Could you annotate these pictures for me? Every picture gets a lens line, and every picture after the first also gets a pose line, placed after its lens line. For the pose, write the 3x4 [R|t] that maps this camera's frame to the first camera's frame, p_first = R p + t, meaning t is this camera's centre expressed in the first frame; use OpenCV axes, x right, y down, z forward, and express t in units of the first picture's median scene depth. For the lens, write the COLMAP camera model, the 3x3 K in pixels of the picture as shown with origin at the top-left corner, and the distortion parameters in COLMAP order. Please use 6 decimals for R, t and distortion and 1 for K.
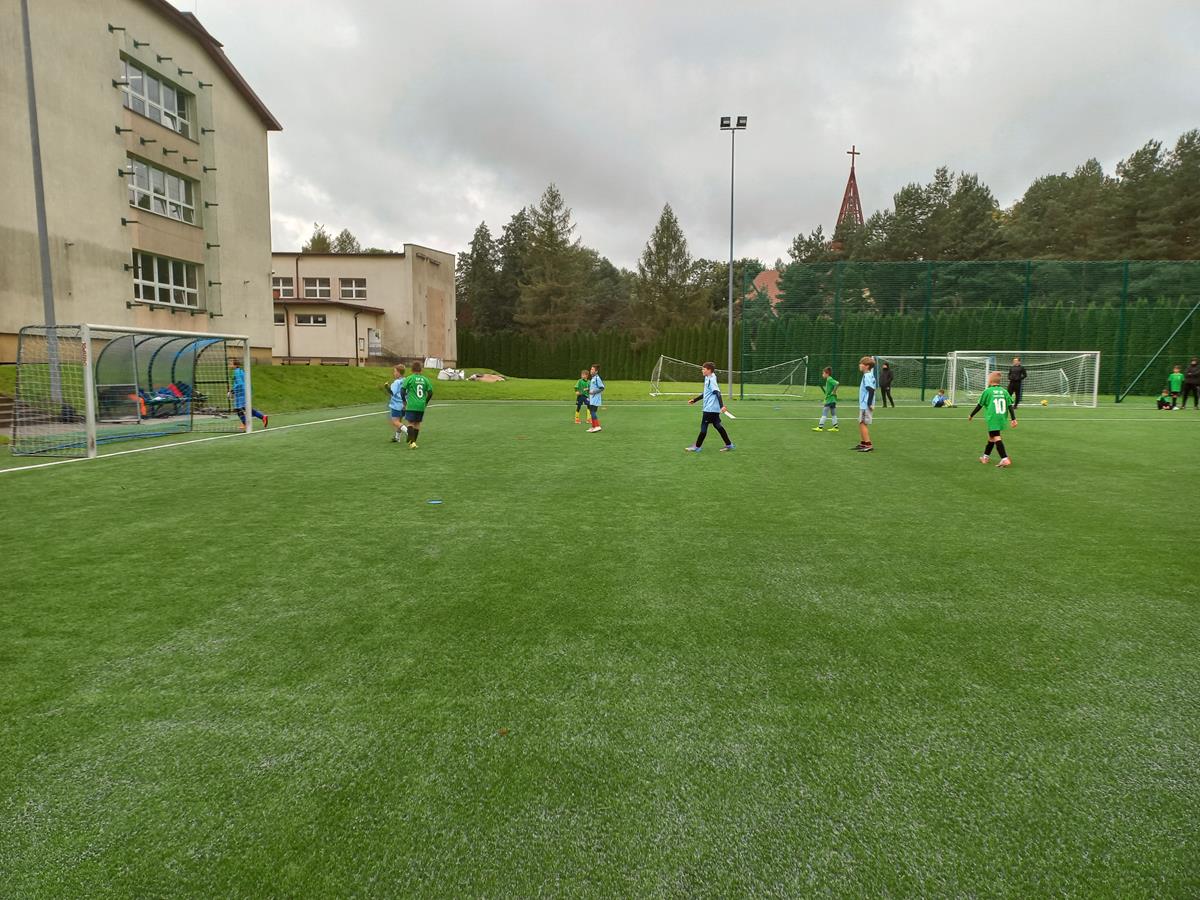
lens RADIAL K [[869.4, 0, 604.6], [0, 869.4, 467.3], [0, 0, 1]] dist [0.075119, -0.041565]
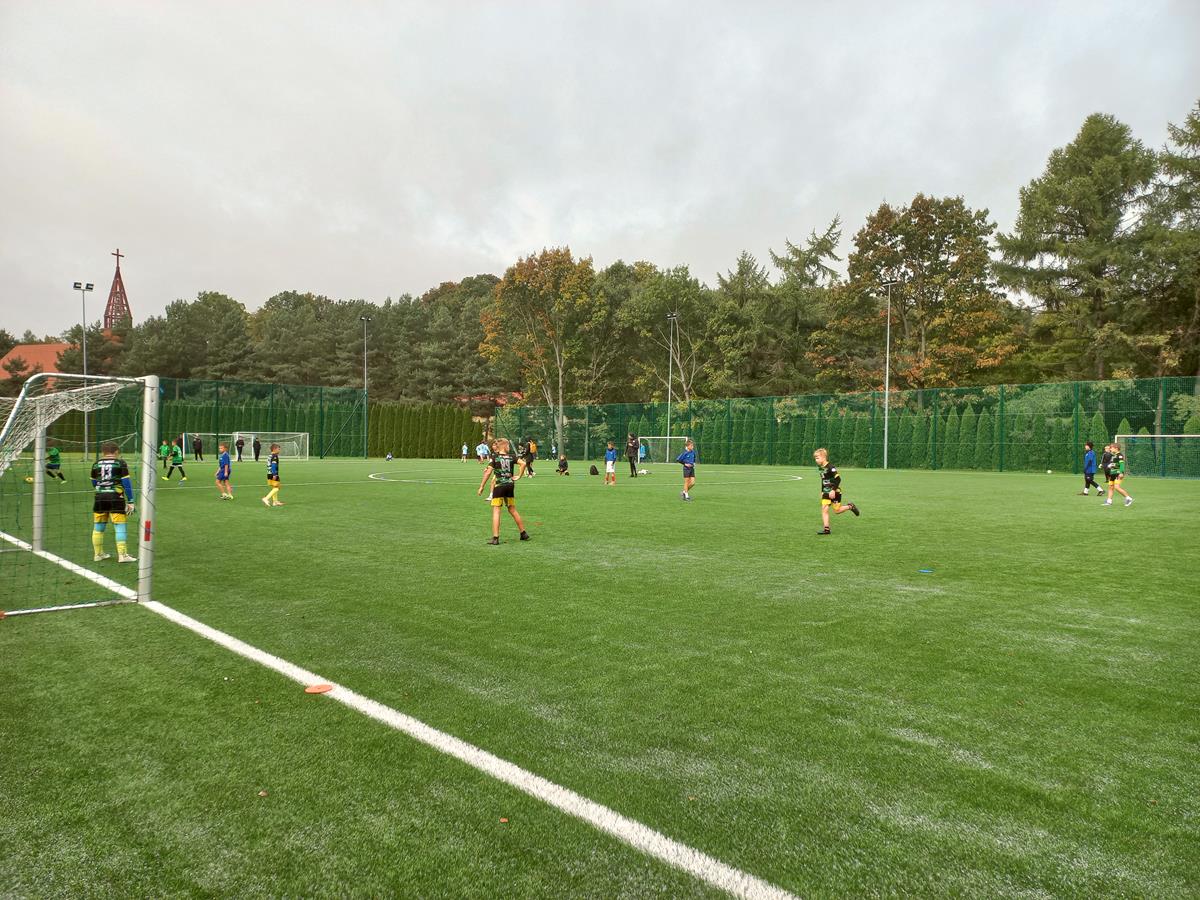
lens RADIAL K [[865.1, 0, 610.4], [0, 865.1, 442.7], [0, 0, 1]] dist [0.065568, -0.033259]
pose [[0.690770, -0.001981, 0.723072, -0.162595], [0.080773, 0.993949, -0.074442, 0.038344], [-0.718549, 0.109827, 0.686750, -0.346176]]
